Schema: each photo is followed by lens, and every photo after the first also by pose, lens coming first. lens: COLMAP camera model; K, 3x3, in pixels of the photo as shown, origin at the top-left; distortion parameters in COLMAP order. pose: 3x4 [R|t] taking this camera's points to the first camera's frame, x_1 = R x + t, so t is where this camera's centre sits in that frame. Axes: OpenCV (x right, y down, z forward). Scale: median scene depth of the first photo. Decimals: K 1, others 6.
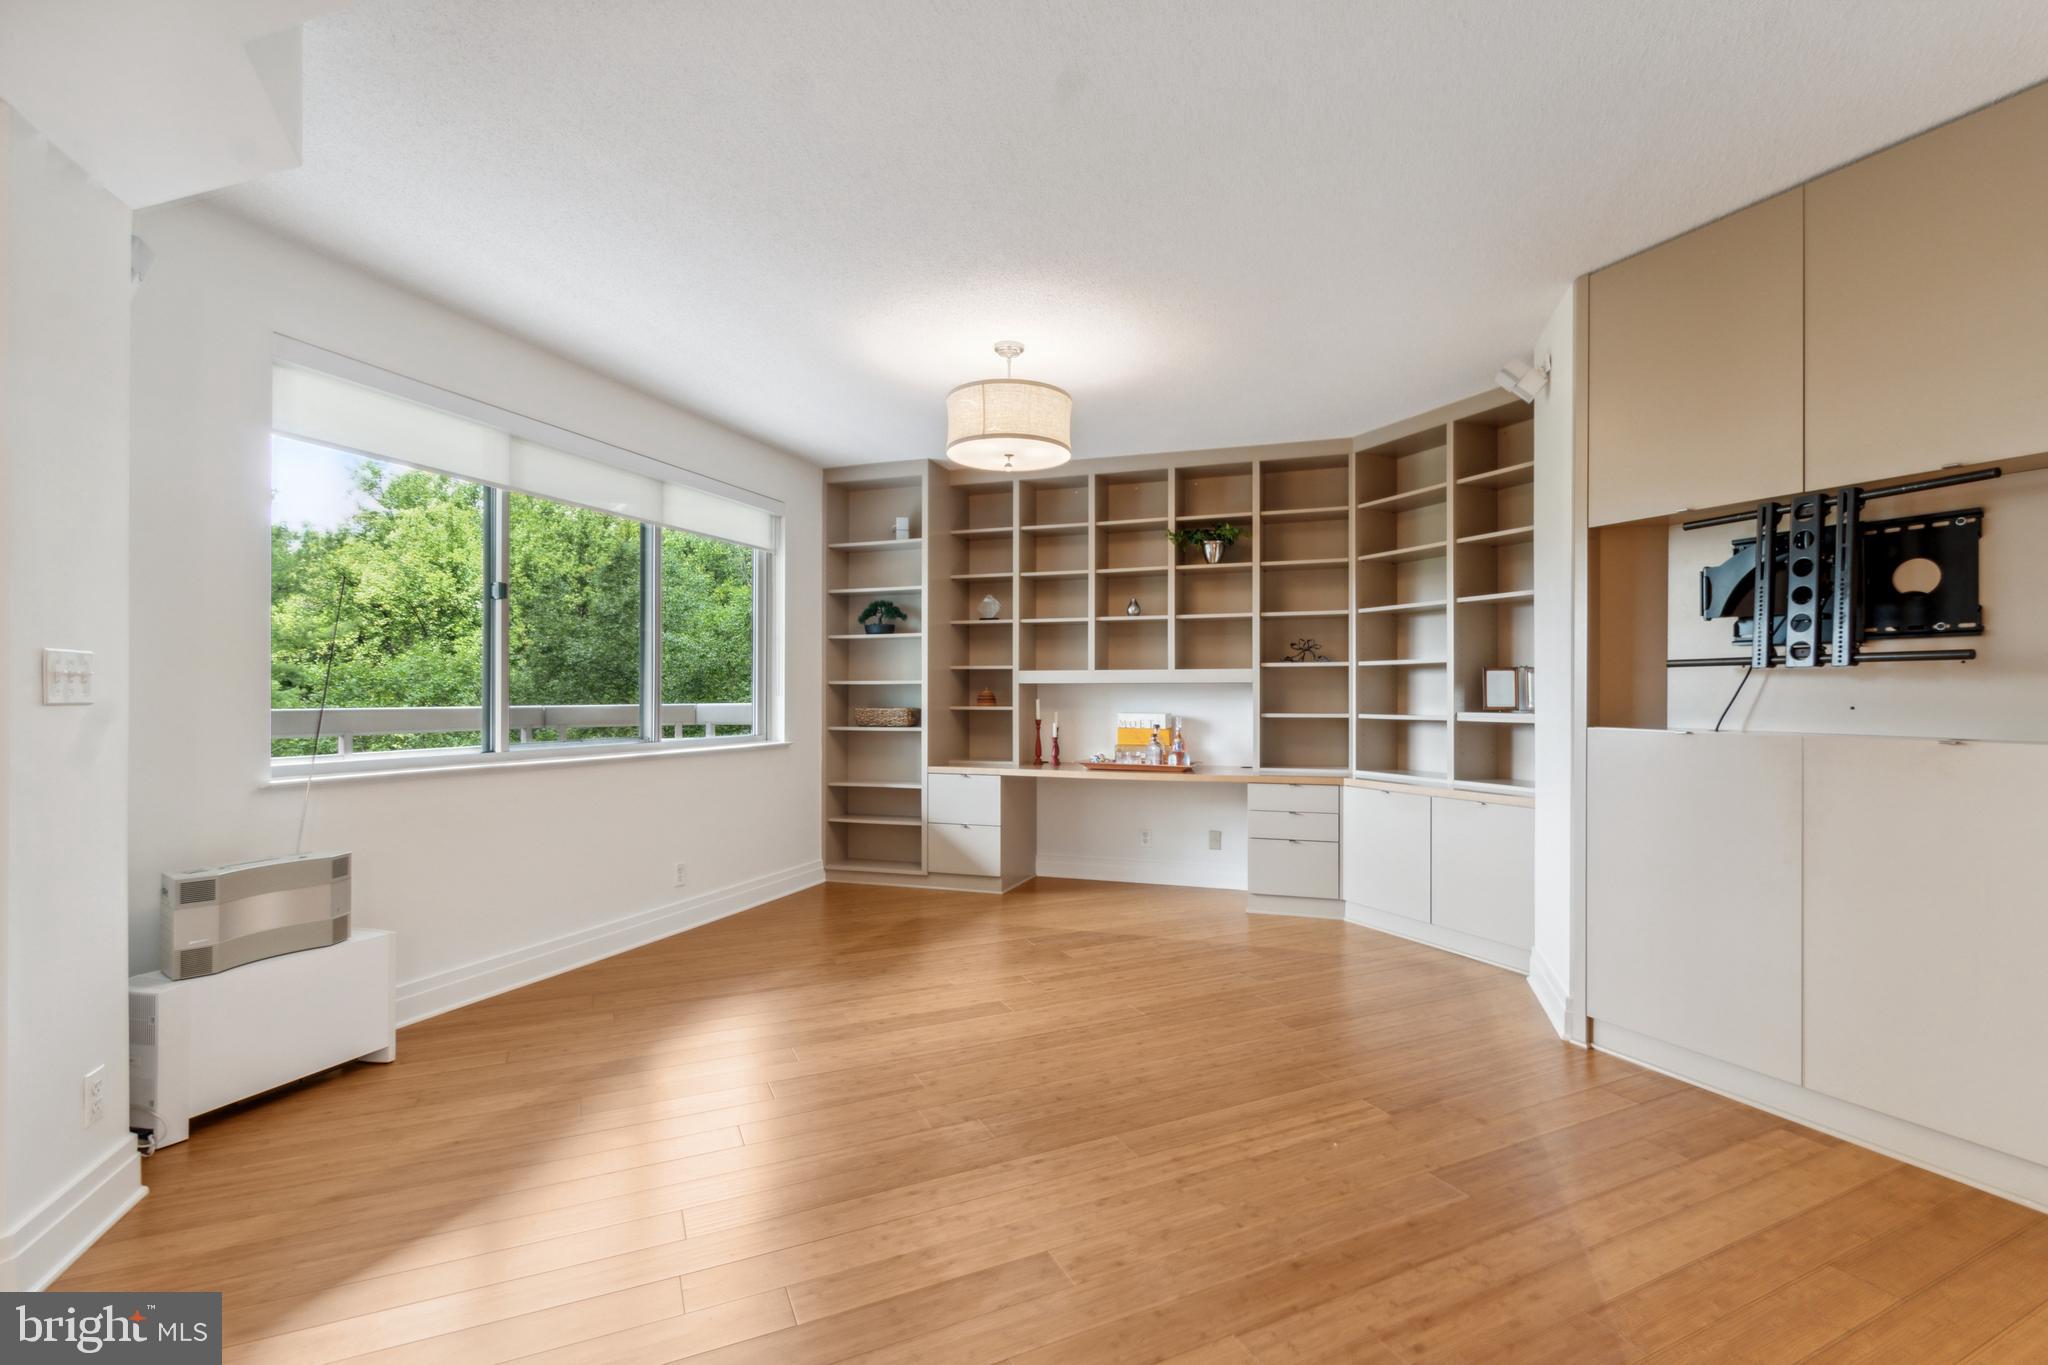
lens RADIAL K [[928.4, 0, 1022.6], [0, 928.4, 689.0], [0, 0, 1]] dist [0.001479, -0.000510]
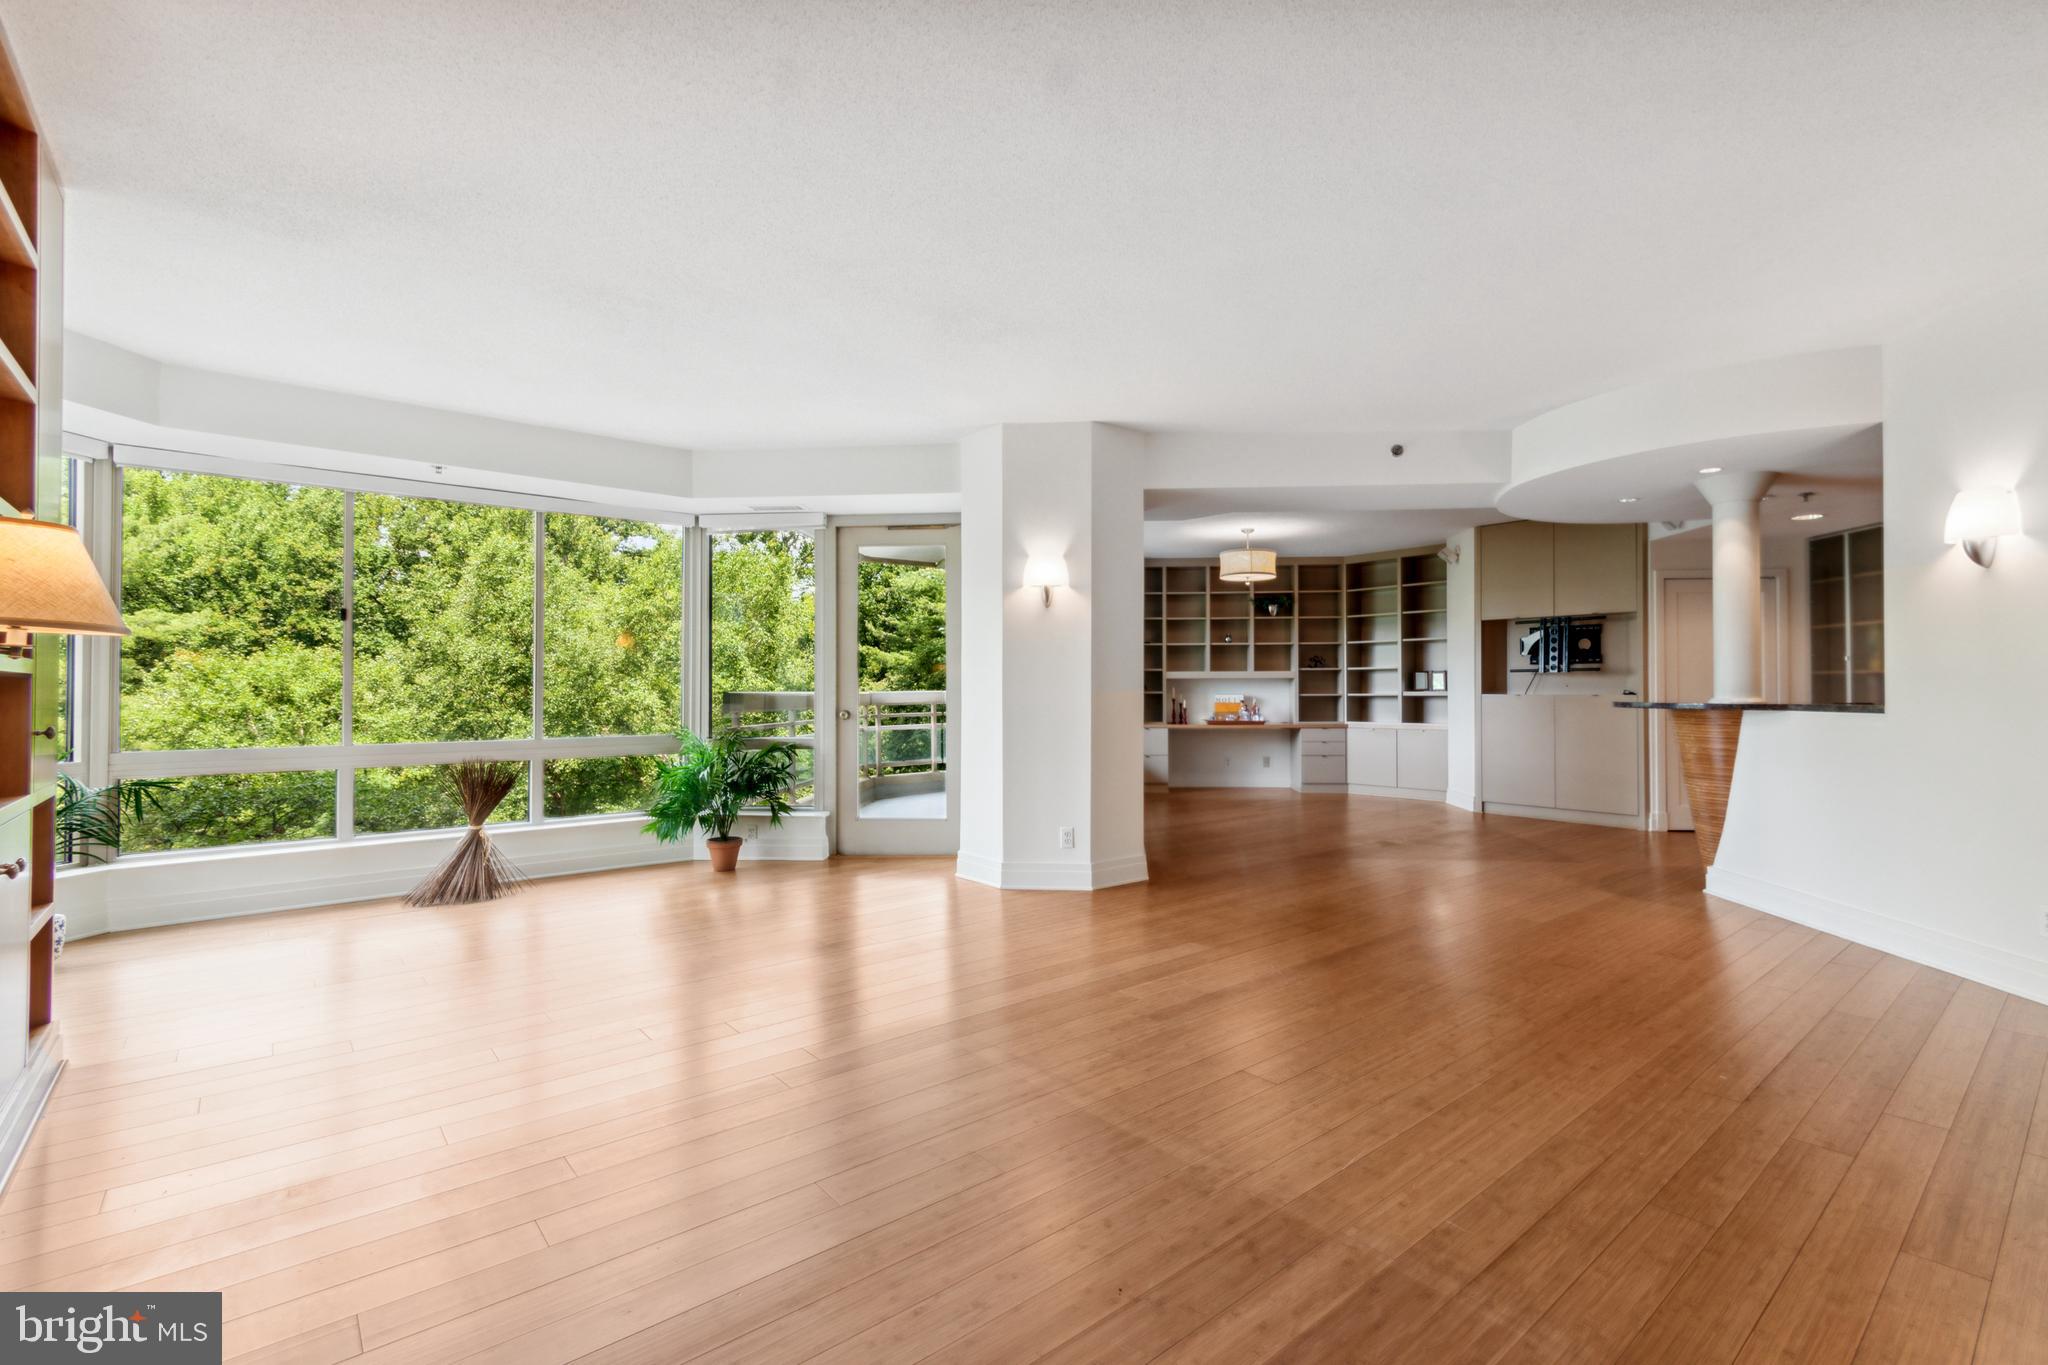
lens RADIAL K [[928.4, 0, 1025.7], [0, 928.4, 676.0], [0, 0, 1]] dist [0.001479, -0.000510]
pose [[0.964880, 0.000688, 0.262688, -0.845292], [0.001645, 0.999961, -0.008662, 0.005283], [-0.262684, 0.008789, 0.964842, -0.768537]]
